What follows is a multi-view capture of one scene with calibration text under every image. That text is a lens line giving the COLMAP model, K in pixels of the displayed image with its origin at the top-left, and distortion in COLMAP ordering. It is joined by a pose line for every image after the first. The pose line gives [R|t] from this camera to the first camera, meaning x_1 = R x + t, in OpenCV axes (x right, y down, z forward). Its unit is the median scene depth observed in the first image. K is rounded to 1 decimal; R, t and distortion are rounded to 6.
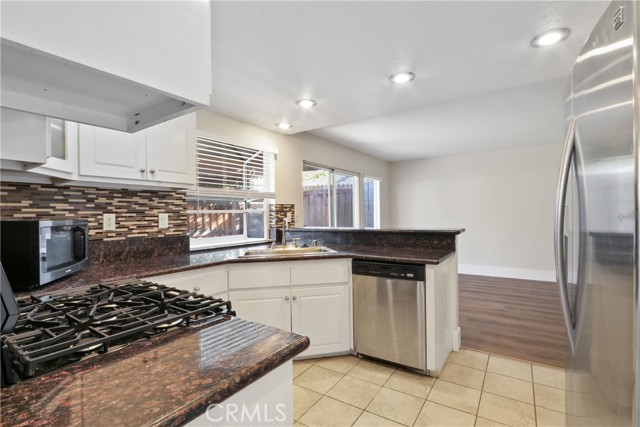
lens RADIAL K [[296.0, 0, 321.4], [0, 296.0, 213.3], [0, 0, 1]] dist [-0.020327, -0.001075]
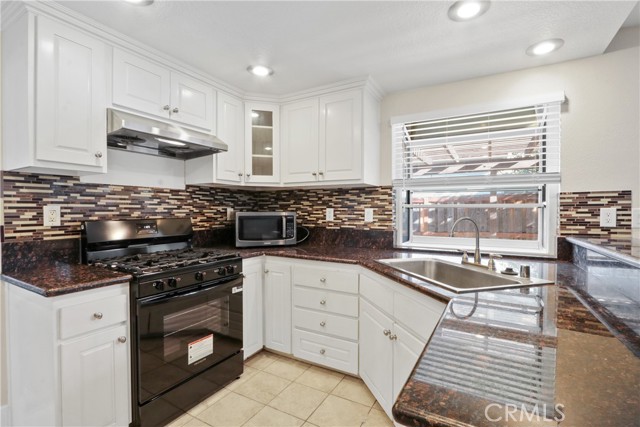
lens RADIAL K [[296.0, 0, 322.4], [0, 296.0, 212.8], [0, 0, 1]] dist [-0.020327, -0.001075]
pose [[0.082045, 0.023188, -0.996359, 0.525418], [-0.000689, 0.999730, 0.023210, -0.007700], [0.996628, -0.001217, 0.082039, 0.756306]]
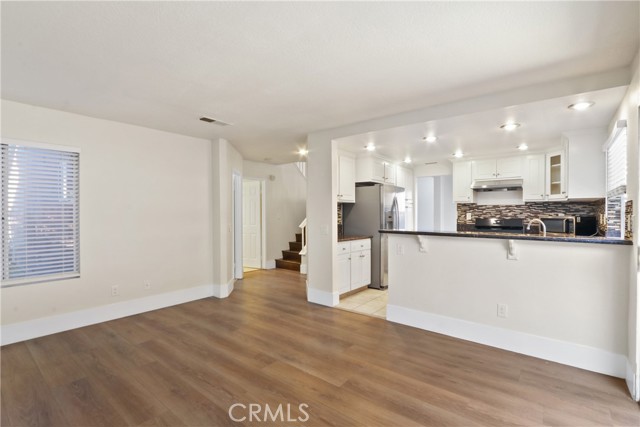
lens RADIAL K [[296.0, 0, 319.7], [0, 296.0, 216.1], [0, 0, 1]] dist [-0.020327, -0.001075]
pose [[-0.995678, 0.010071, 0.092327, 0.738068], [0.010400, 0.999941, 0.003085, -0.004744], [-0.092290, 0.004032, -0.995724, 2.826775]]
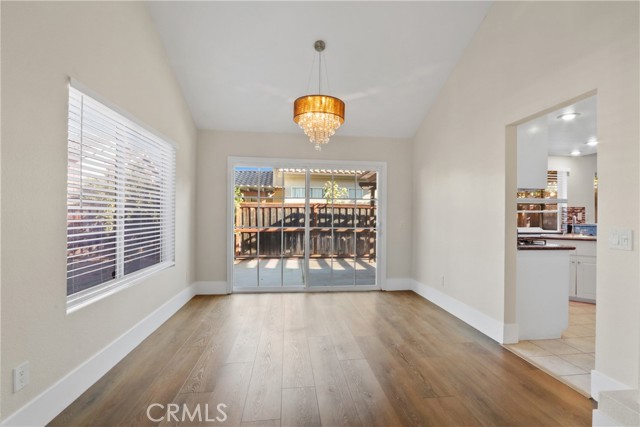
lens RADIAL K [[296.0, 0, 321.6], [0, 296.0, 215.8], [0, 0, 1]] dist [-0.020327, -0.001075]
pose [[0.651243, 0.019400, -0.758621, 0.212822], [-0.014689, 0.999808, 0.012959, 0.015981], [0.758727, 0.002704, 0.651403, -1.234279]]
